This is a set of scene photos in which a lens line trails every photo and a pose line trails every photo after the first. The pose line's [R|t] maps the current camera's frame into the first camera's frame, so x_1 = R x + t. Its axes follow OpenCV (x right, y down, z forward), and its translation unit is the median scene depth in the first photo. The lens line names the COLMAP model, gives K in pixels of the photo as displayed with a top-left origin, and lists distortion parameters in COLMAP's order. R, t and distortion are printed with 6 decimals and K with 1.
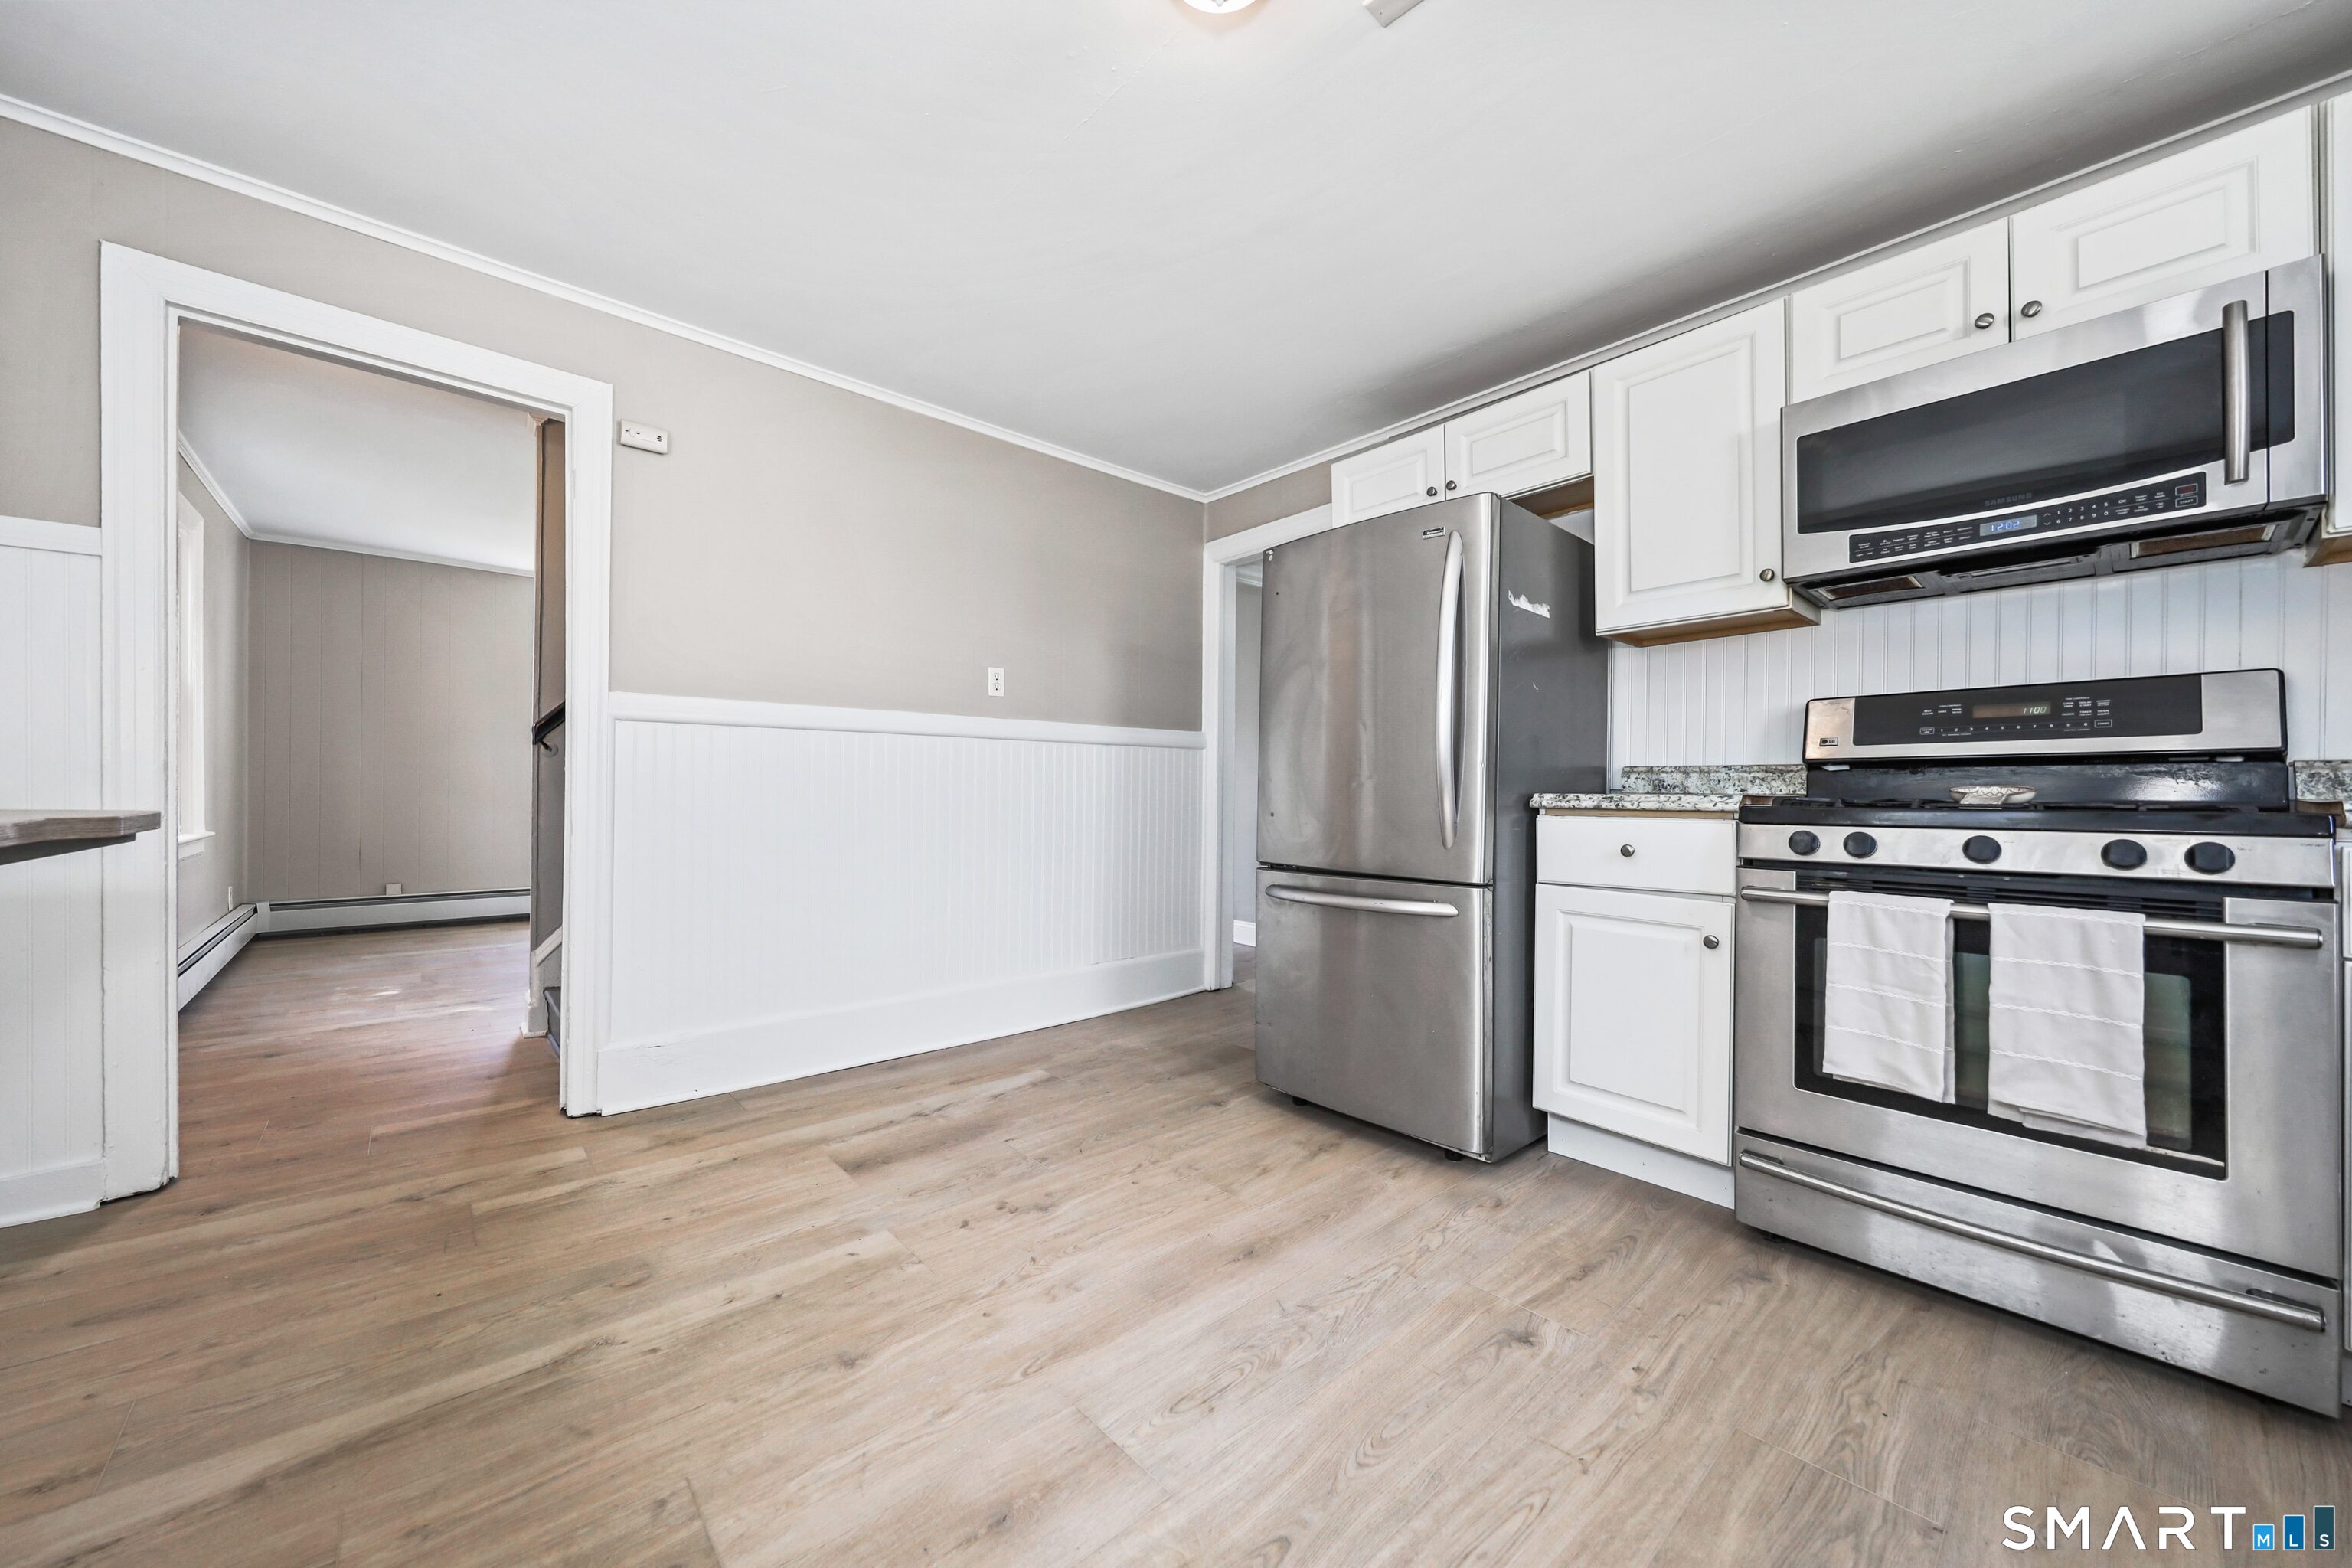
lens RADIAL K [[863.3, 0, 1138.9], [0, 863.3, 777.0], [0, 0, 1]] dist [0.003494, -0.000310]
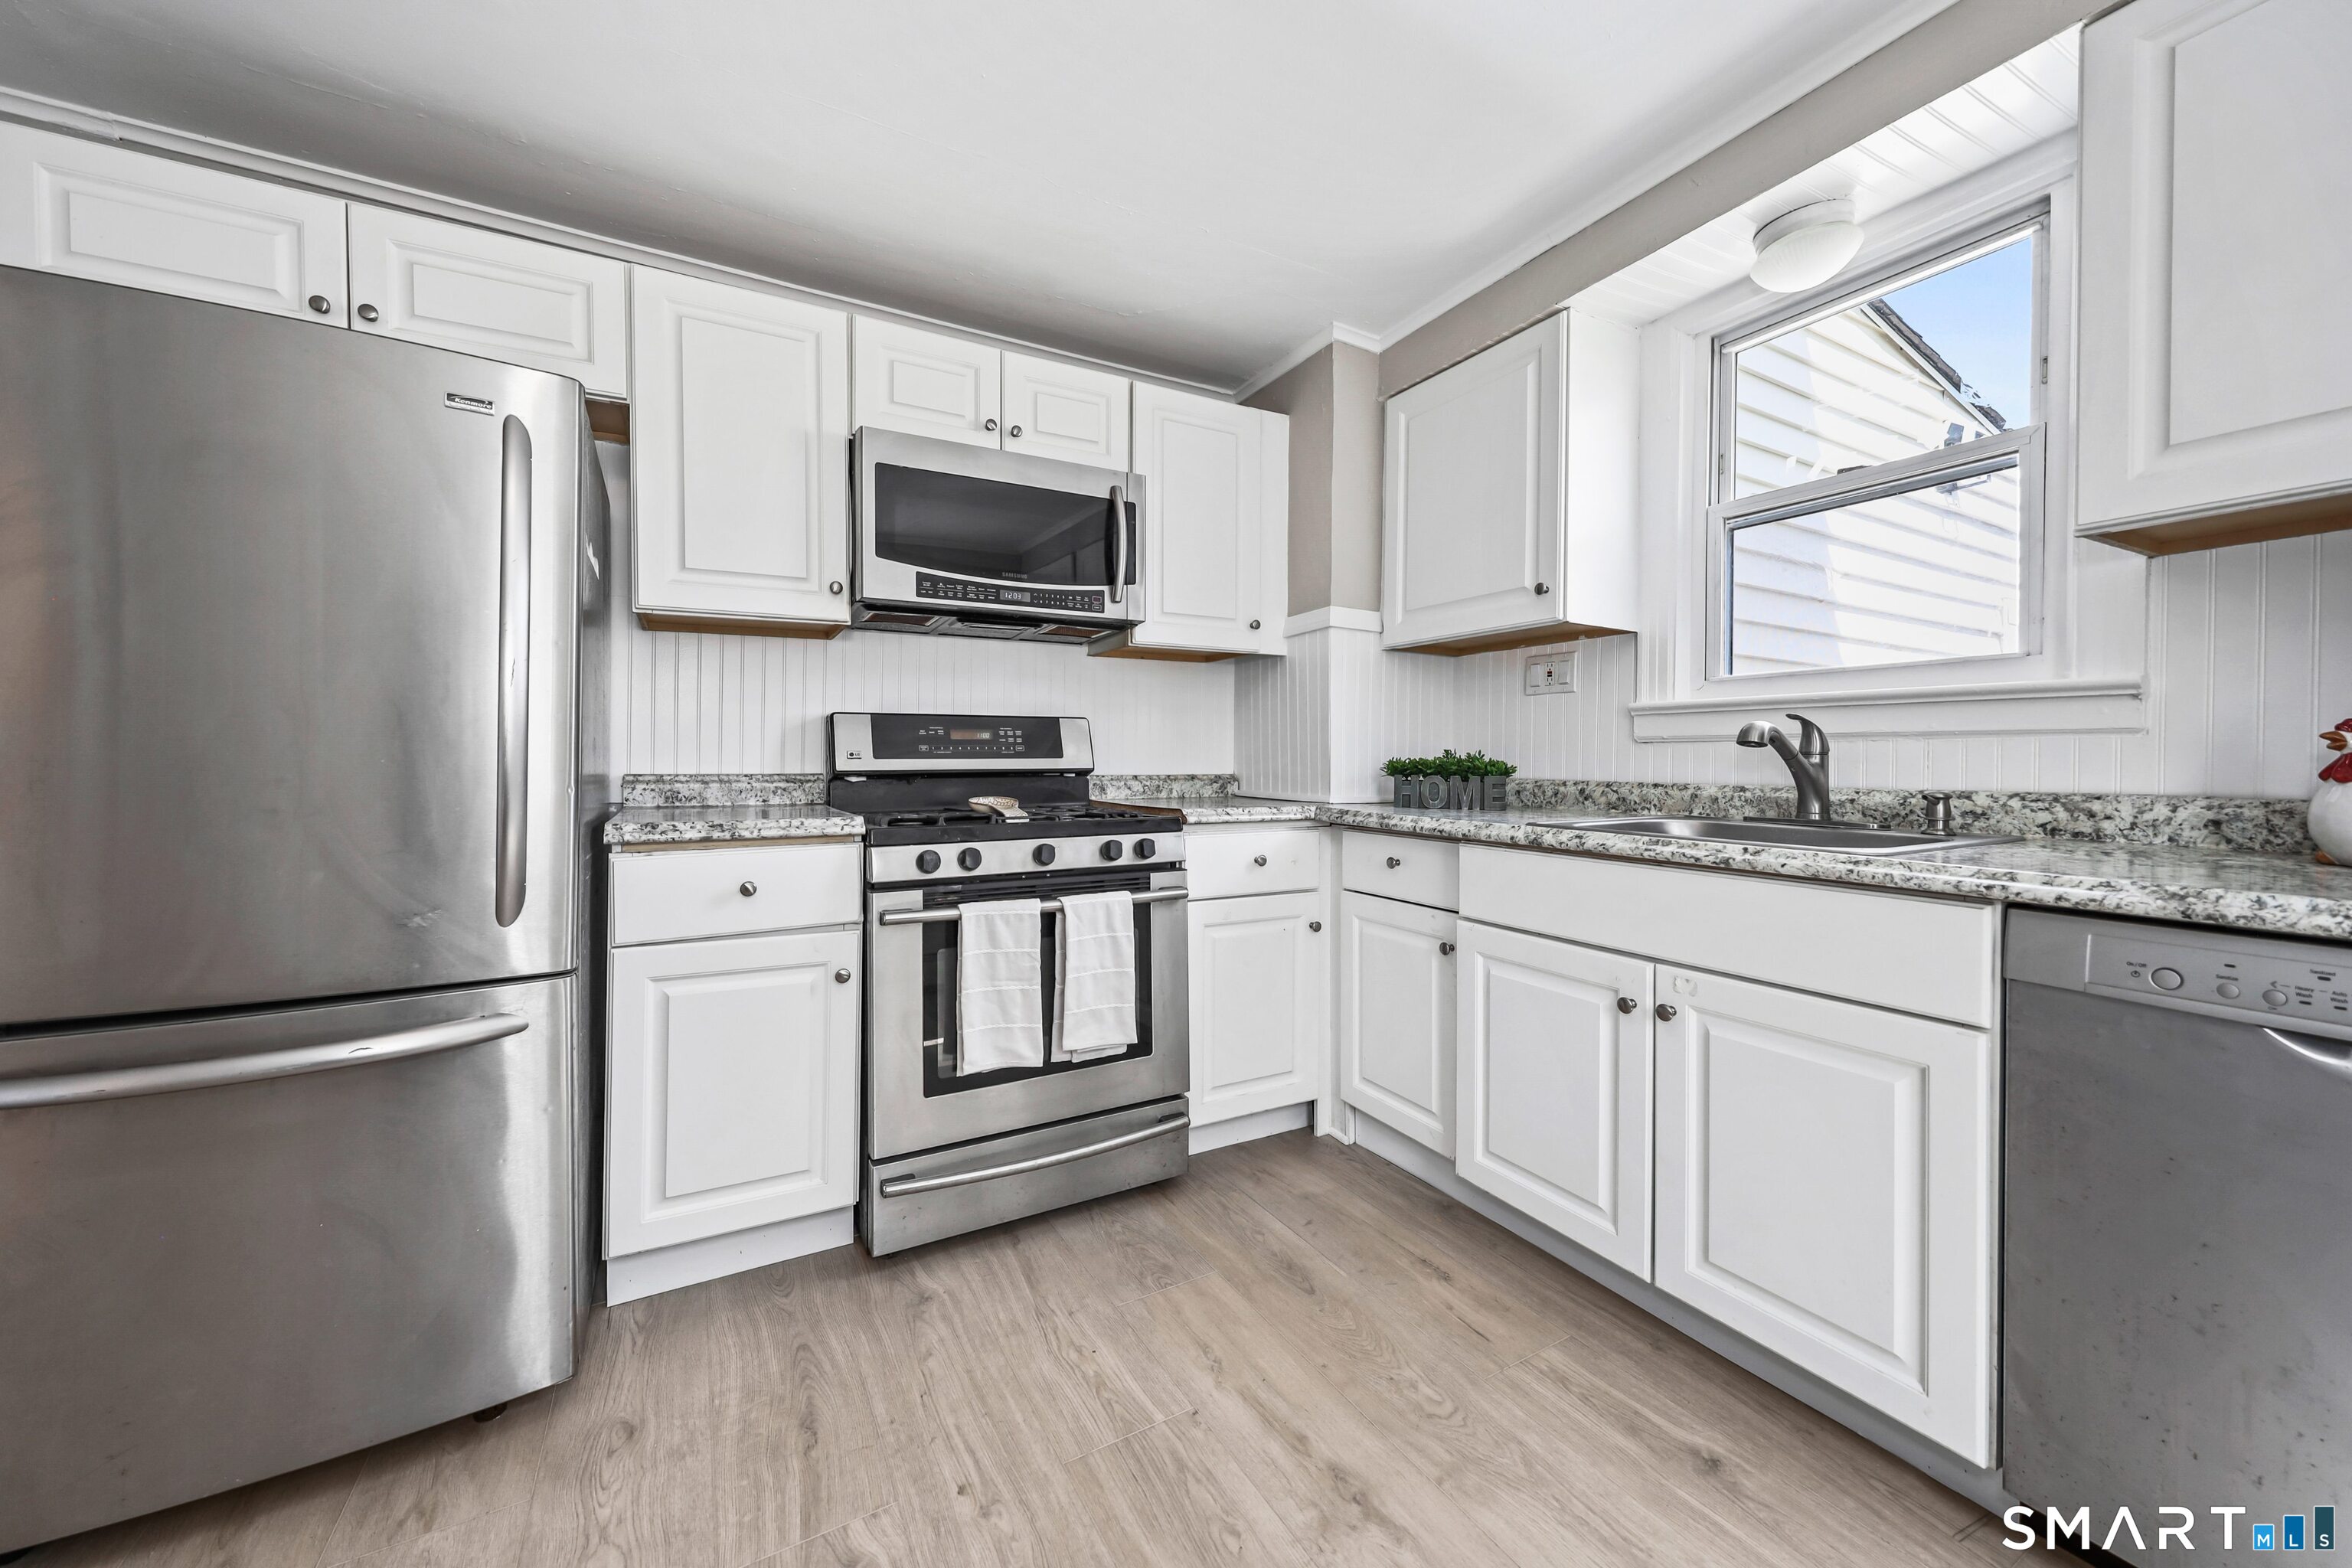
lens RADIAL K [[863.3, 0, 1172.9], [0, 863.3, 763.1], [0, 0, 1]] dist [0.003494, -0.000310]
pose [[0.191191, -0.006504, 0.981531, -0.187045], [-0.014159, 0.999856, 0.009384, -0.053024], [-0.981451, -0.015691, 0.191071, 0.479758]]
